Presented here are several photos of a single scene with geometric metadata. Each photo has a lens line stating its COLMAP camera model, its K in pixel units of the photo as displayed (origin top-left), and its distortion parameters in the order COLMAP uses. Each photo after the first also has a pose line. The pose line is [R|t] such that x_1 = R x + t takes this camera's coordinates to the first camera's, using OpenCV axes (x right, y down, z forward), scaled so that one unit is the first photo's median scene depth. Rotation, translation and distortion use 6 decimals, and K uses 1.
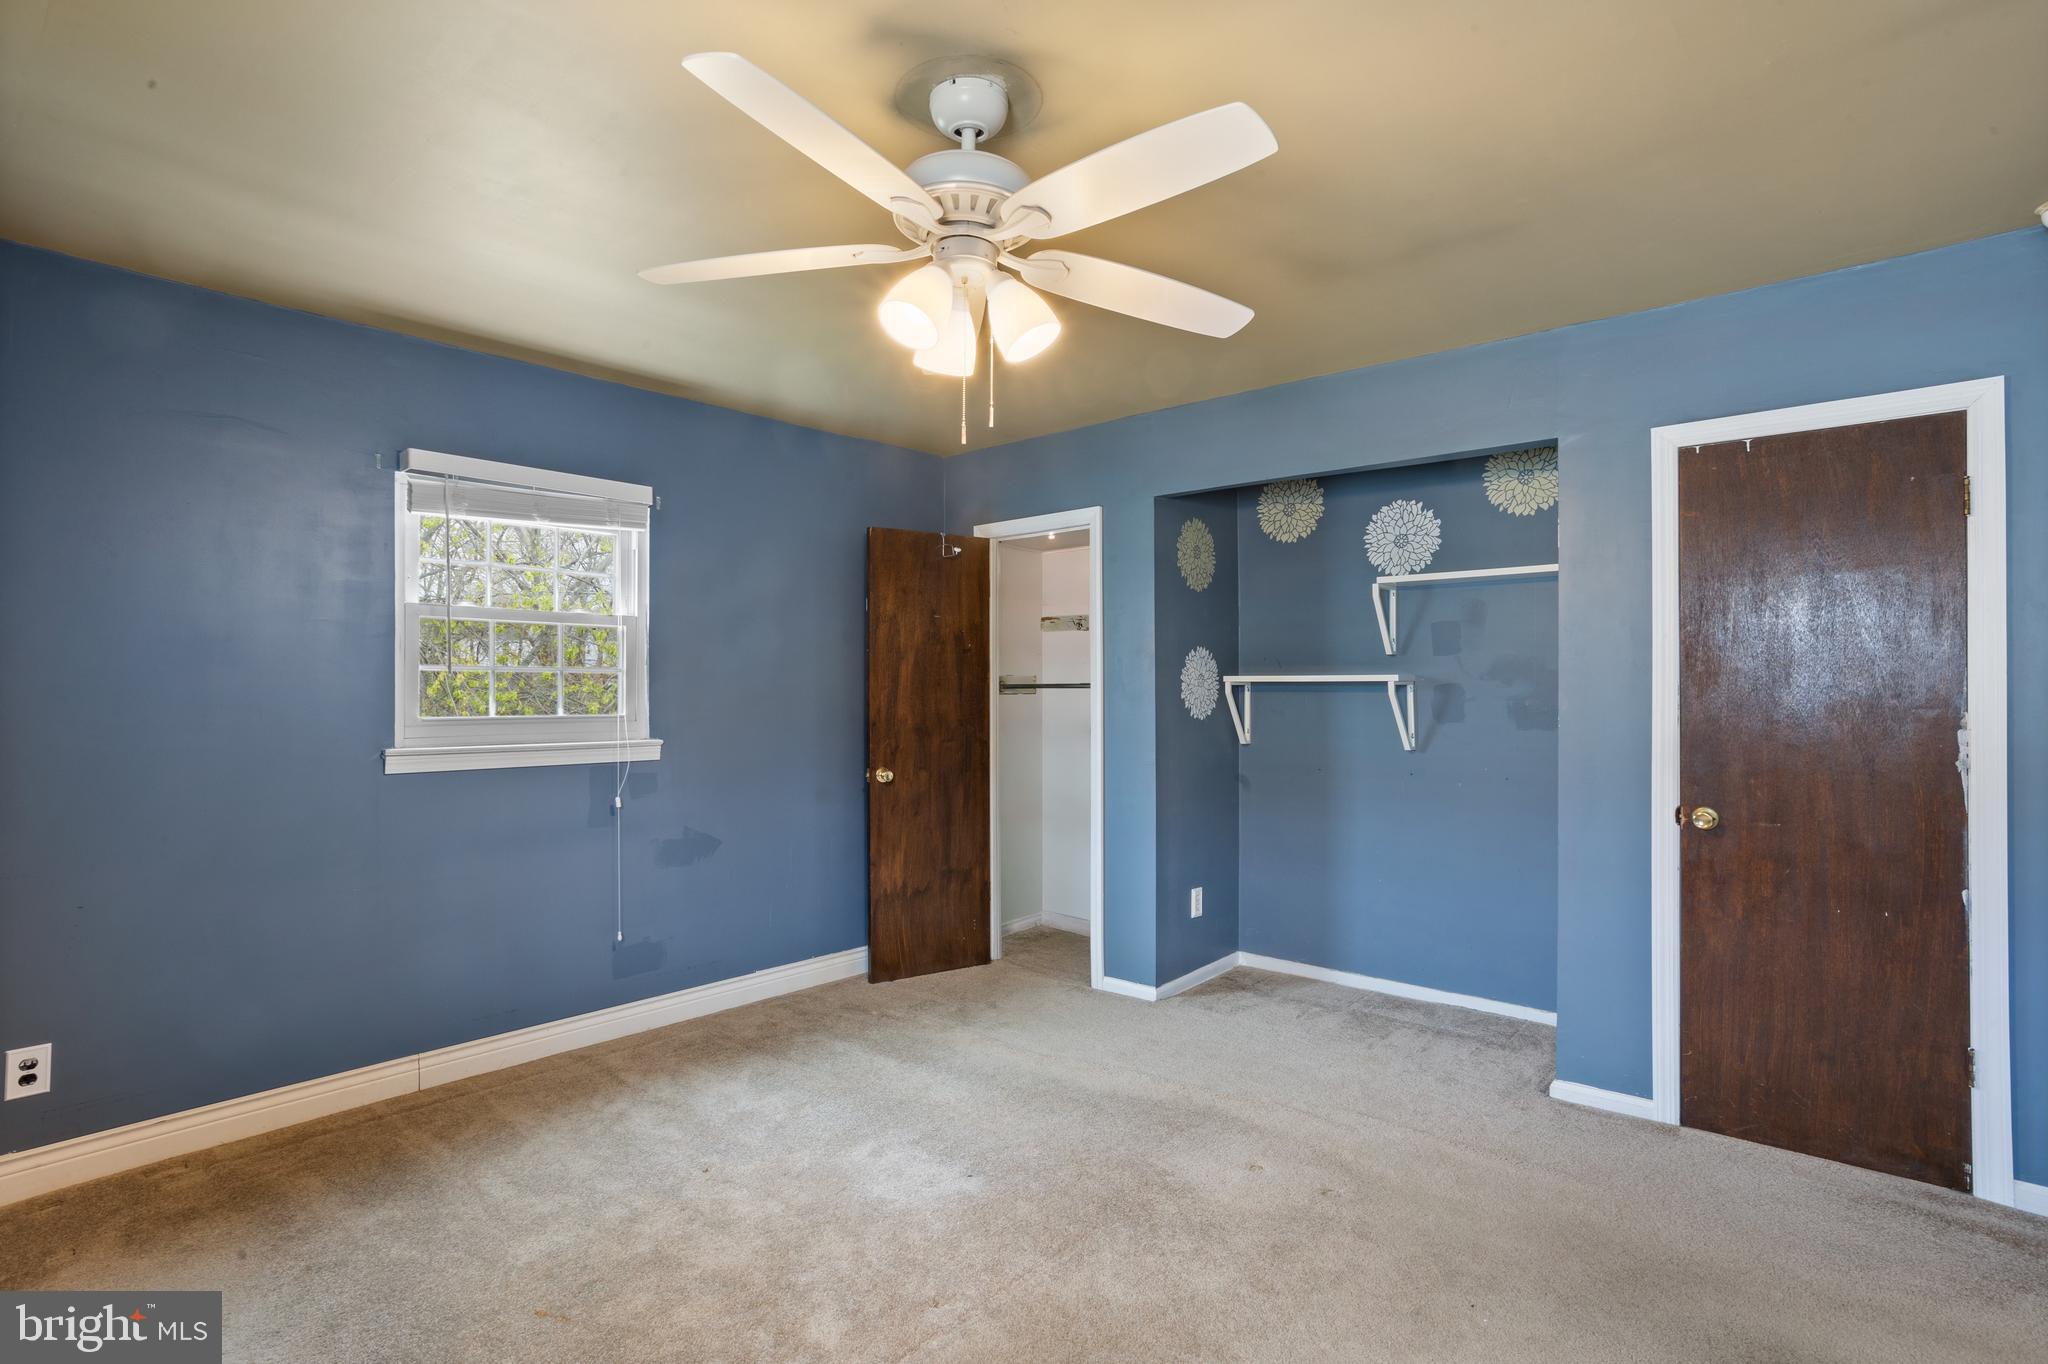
lens RADIAL K [[1009.0, 0, 1015.4], [0, 1009.0, 681.0], [0, 0, 1]] dist [-0.051129, 0.031190]
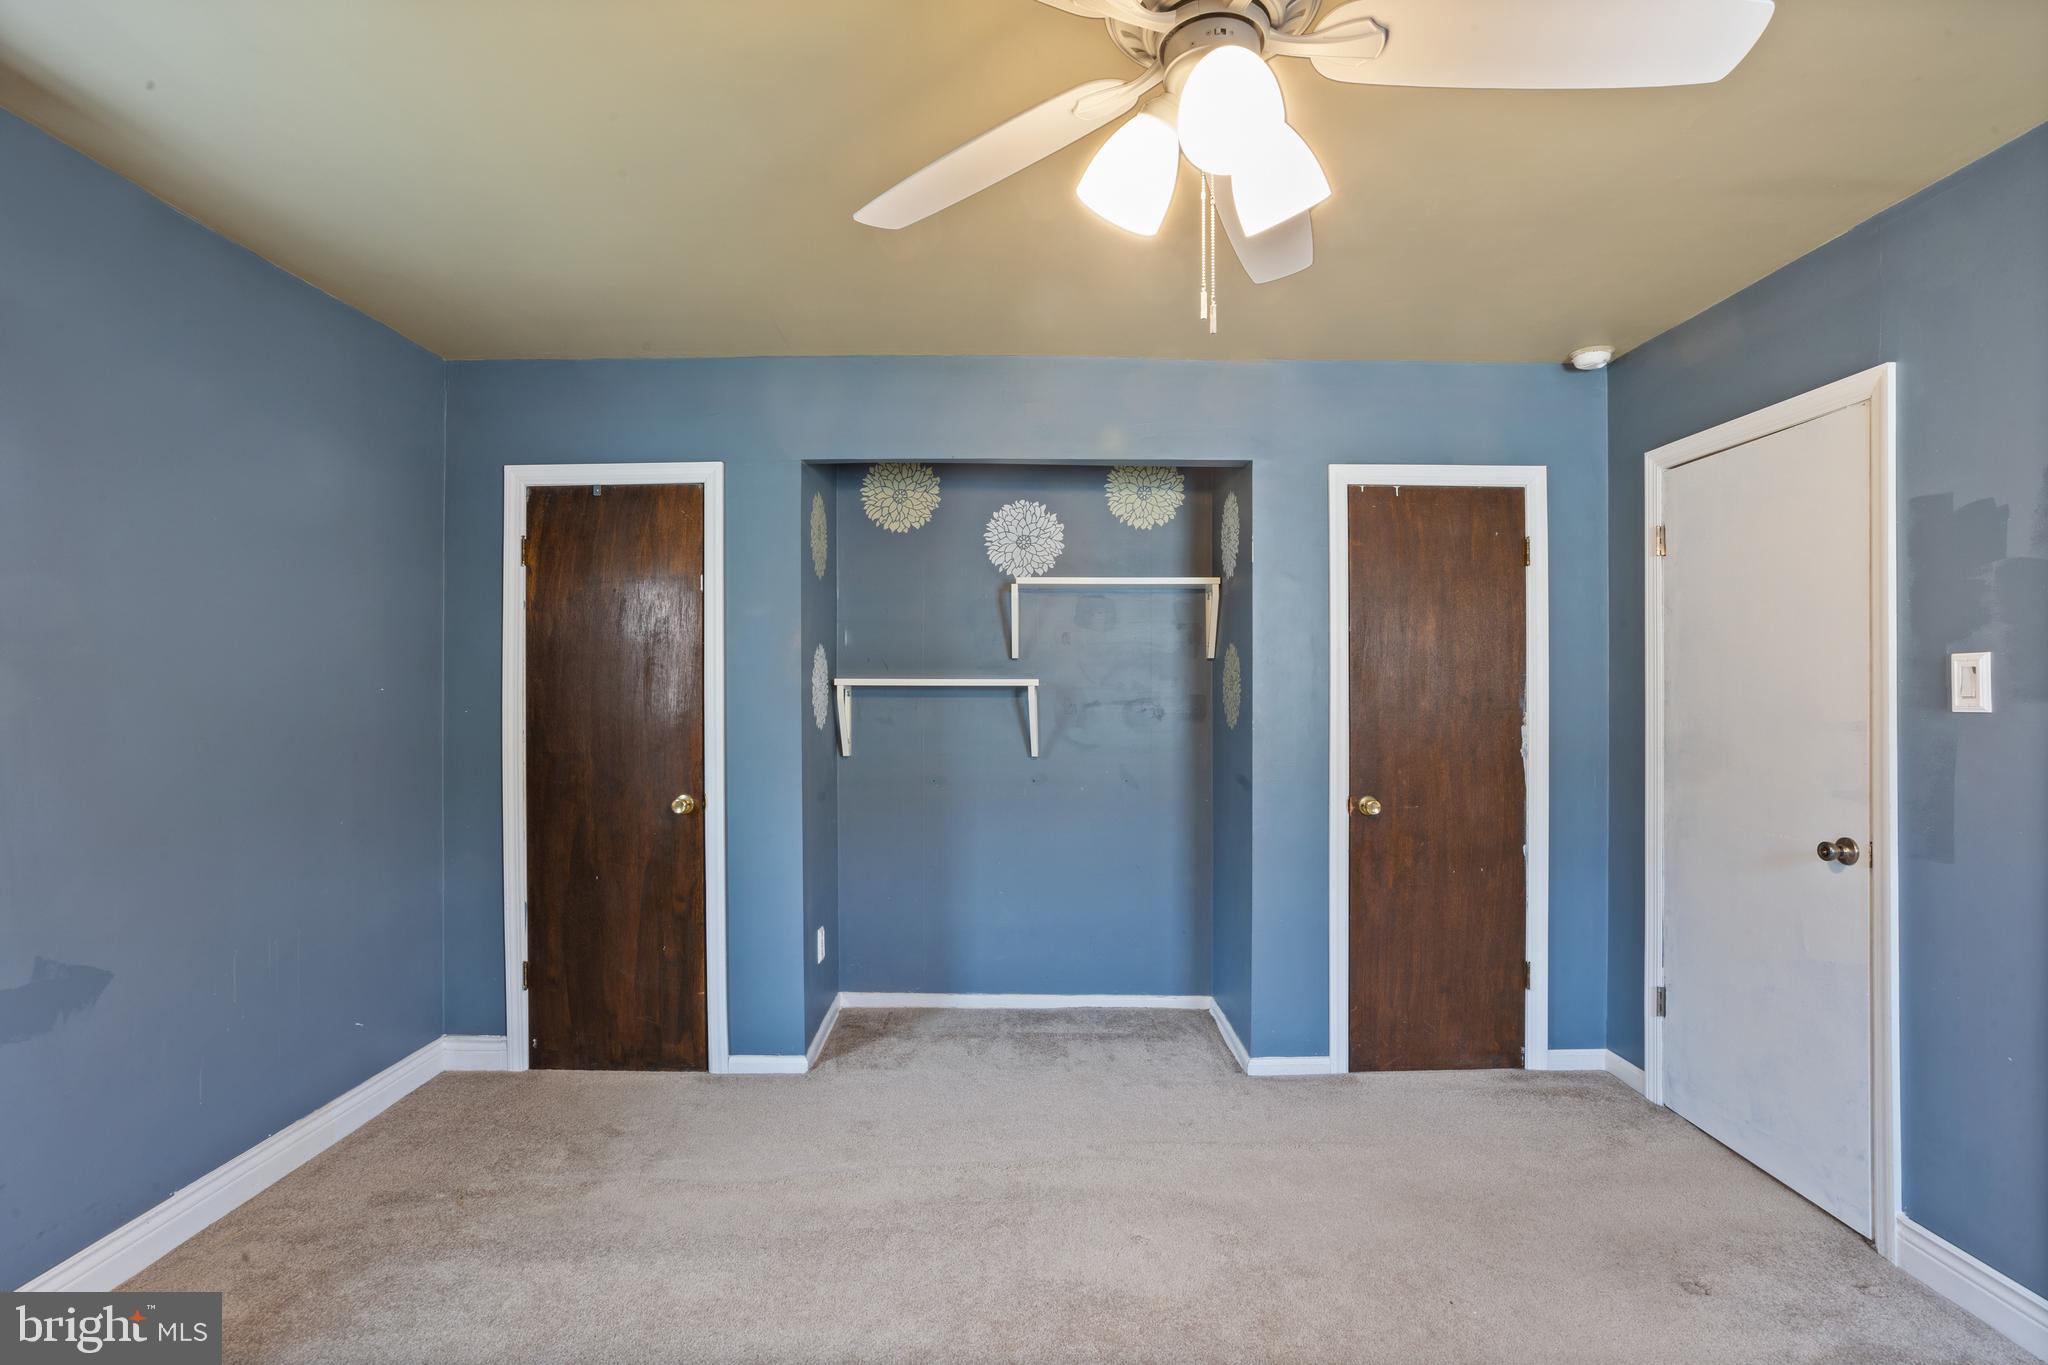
lens RADIAL K [[1009.0, 0, 1026.6], [0, 1009.0, 693.2], [0, 0, 1]] dist [-0.051129, 0.031190]
pose [[0.747824, 0.002707, 0.663892, -0.284250], [-0.007452, 0.999963, 0.004318, 0.003222], [-0.663855, -0.008176, 0.747816, 0.282976]]
